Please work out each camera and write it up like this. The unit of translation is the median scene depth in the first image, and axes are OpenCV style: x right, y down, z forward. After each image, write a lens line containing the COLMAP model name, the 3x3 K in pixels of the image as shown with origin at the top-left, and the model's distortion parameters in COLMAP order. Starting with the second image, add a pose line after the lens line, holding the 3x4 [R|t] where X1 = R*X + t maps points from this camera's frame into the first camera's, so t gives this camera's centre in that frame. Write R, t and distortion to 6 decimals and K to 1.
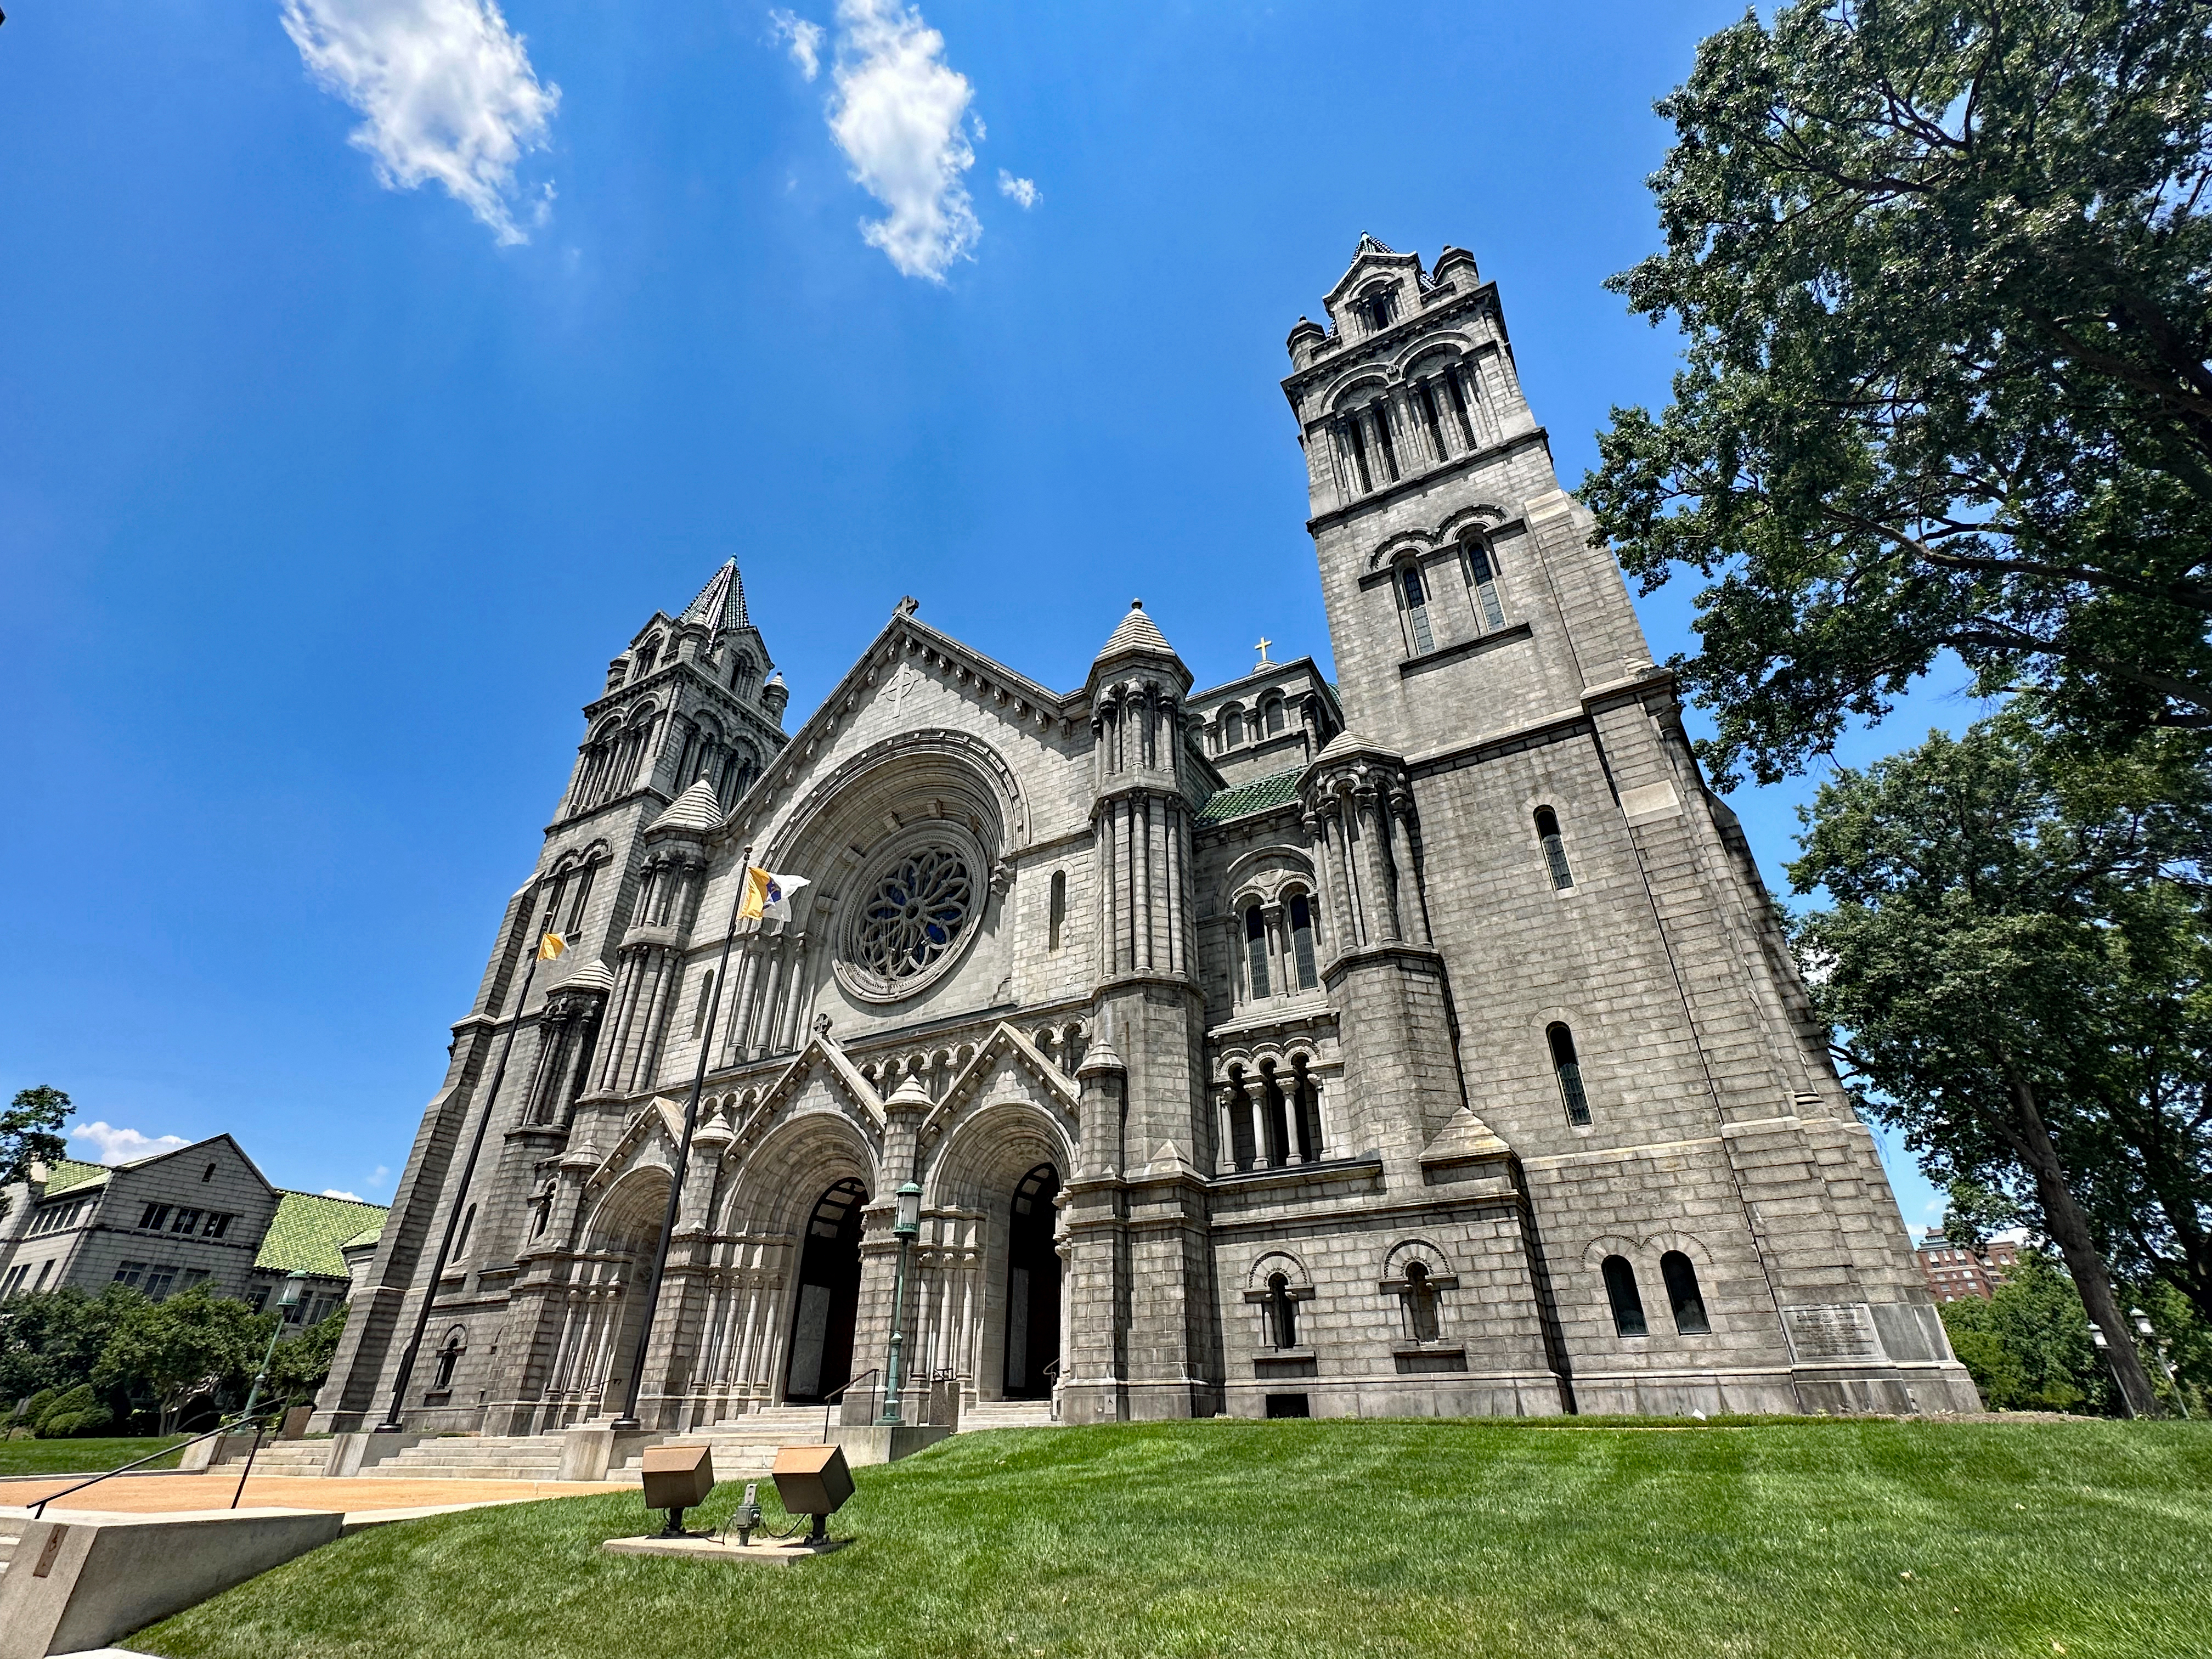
lens RADIAL K [[996.5, 0, 1099.2], [0, 996.5, 830.5], [0, 0, 1]] dist [-0.002423, -0.000231]
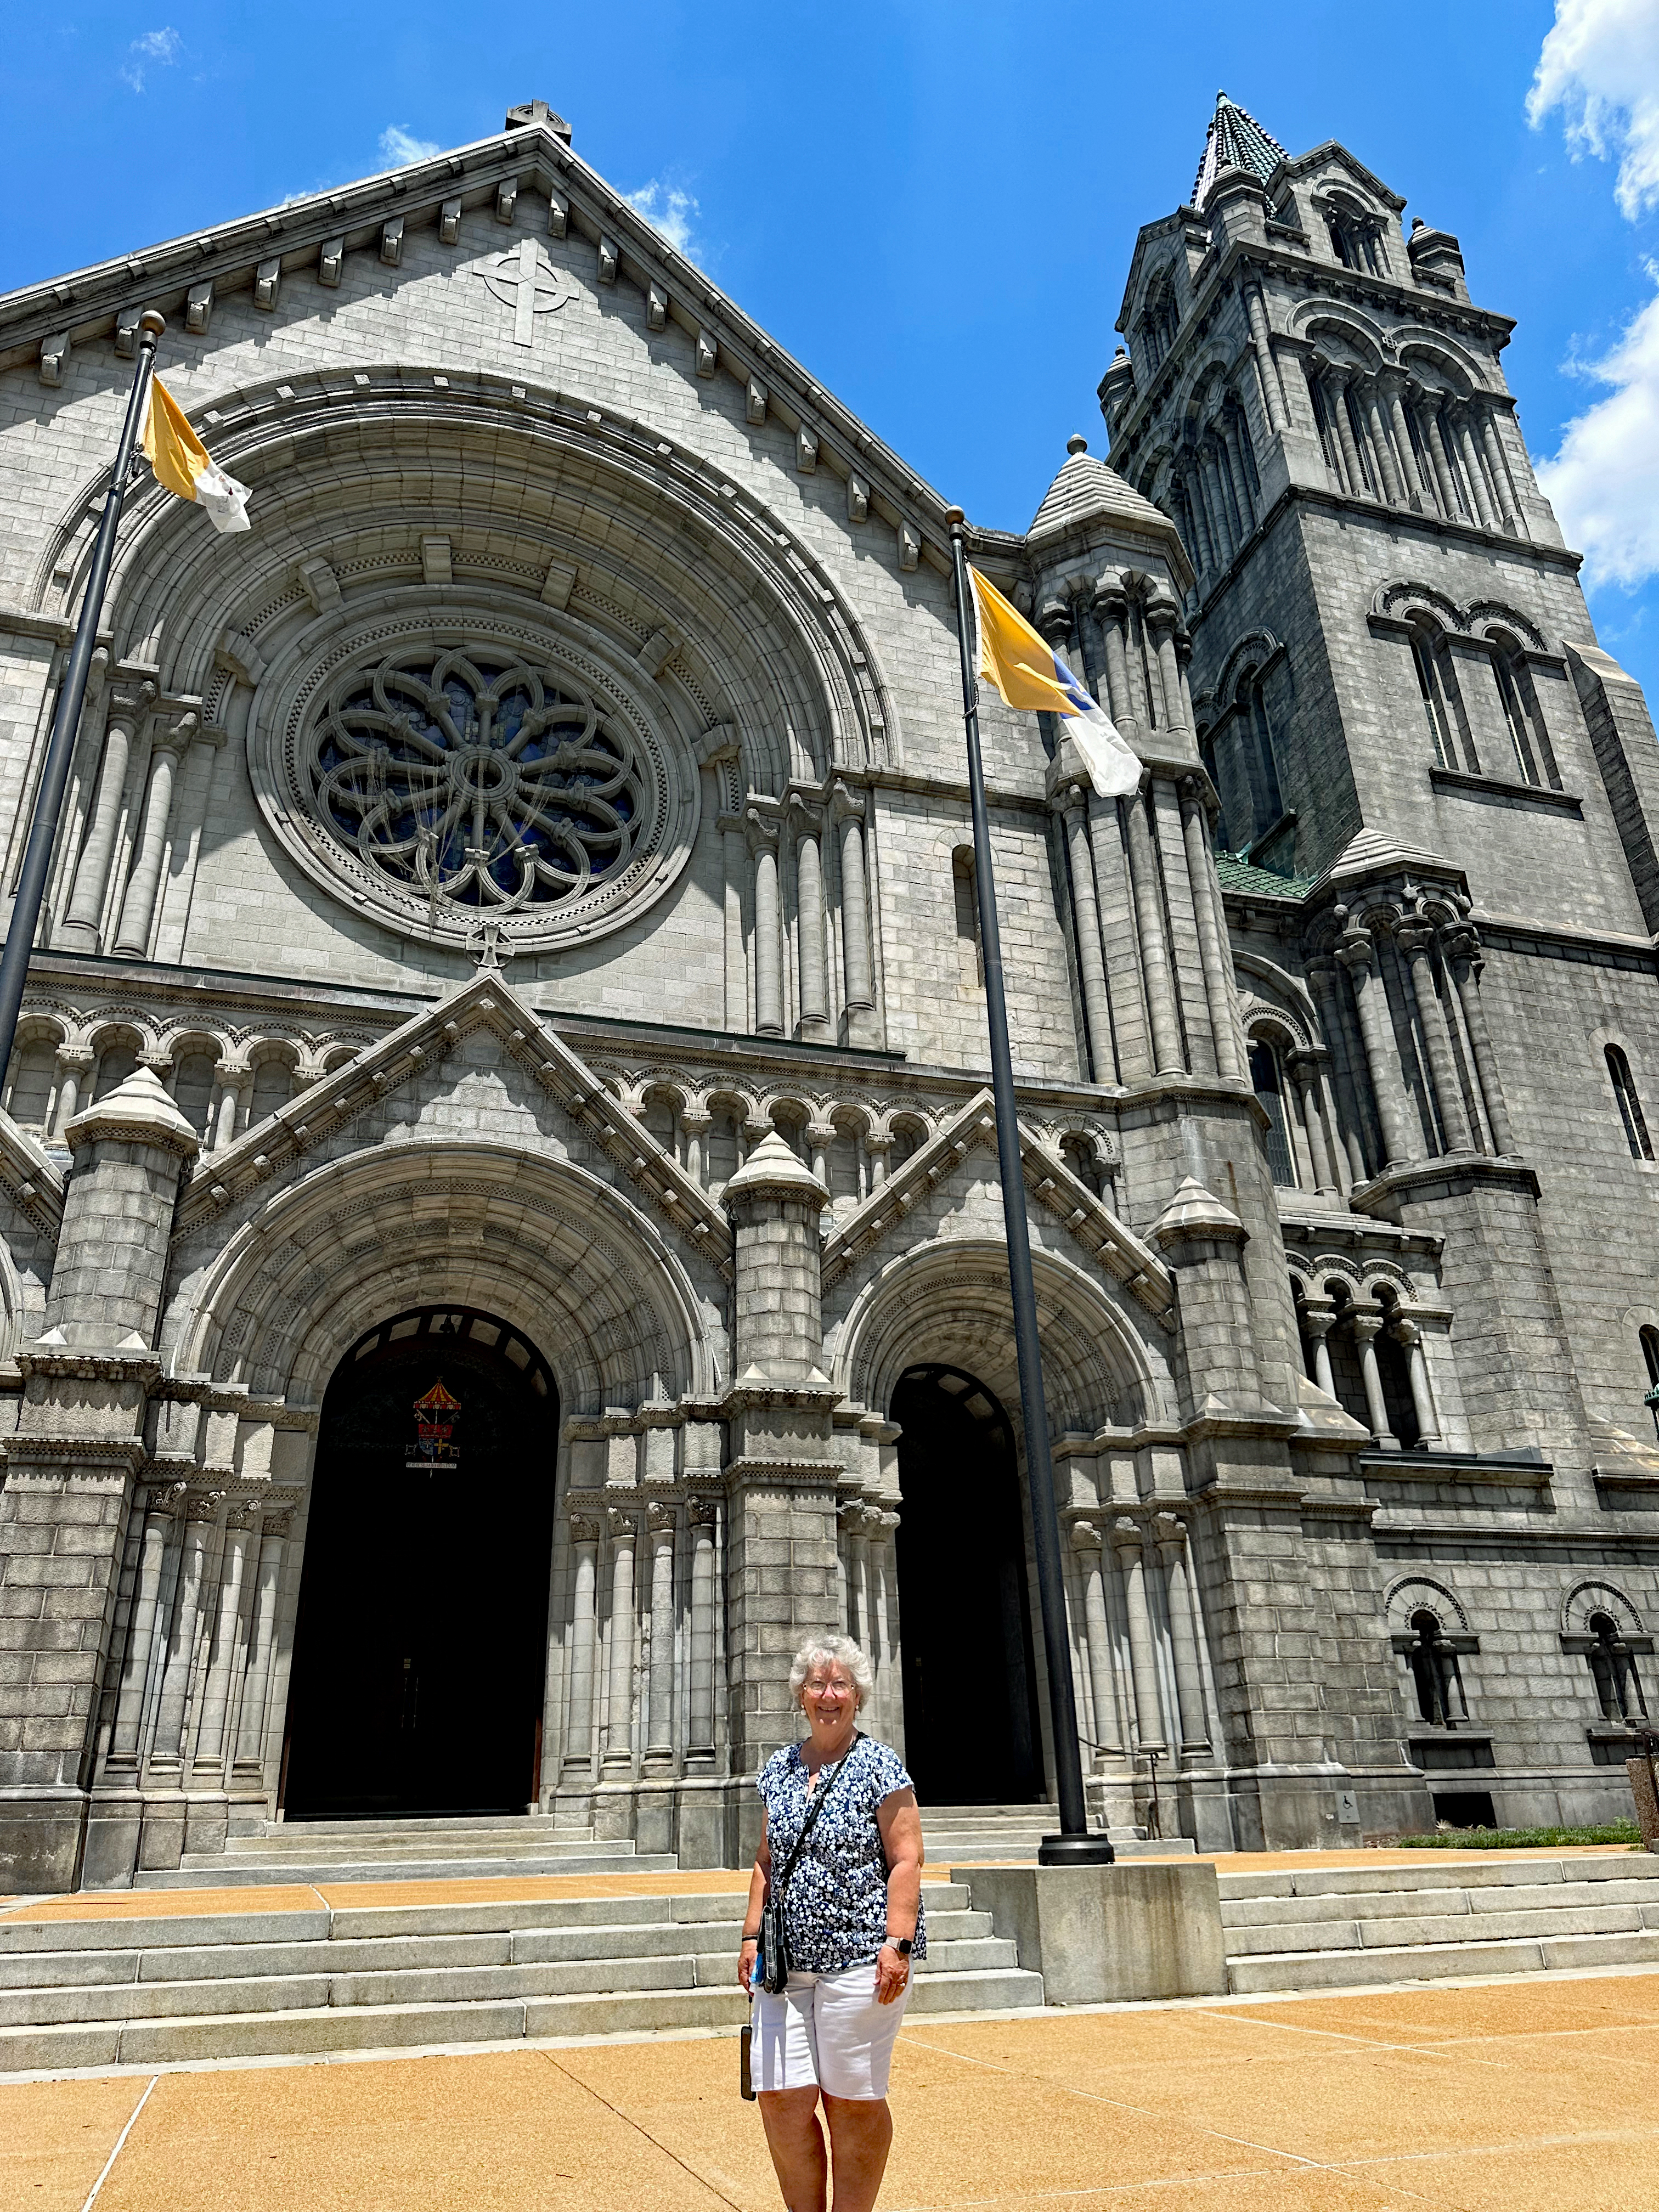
lens RADIAL K [[1546.2, 0, 823.4], [0, 1546.2, 1110.5], [0, 0, 1]] dist [0.109606, -0.172442]
pose [[0.684414, 0.297295, 0.665727, -0.801309], [-0.358710, 0.932238, -0.047533, 0.318475], [-0.634748, -0.206271, 0.744680, 0.540748]]
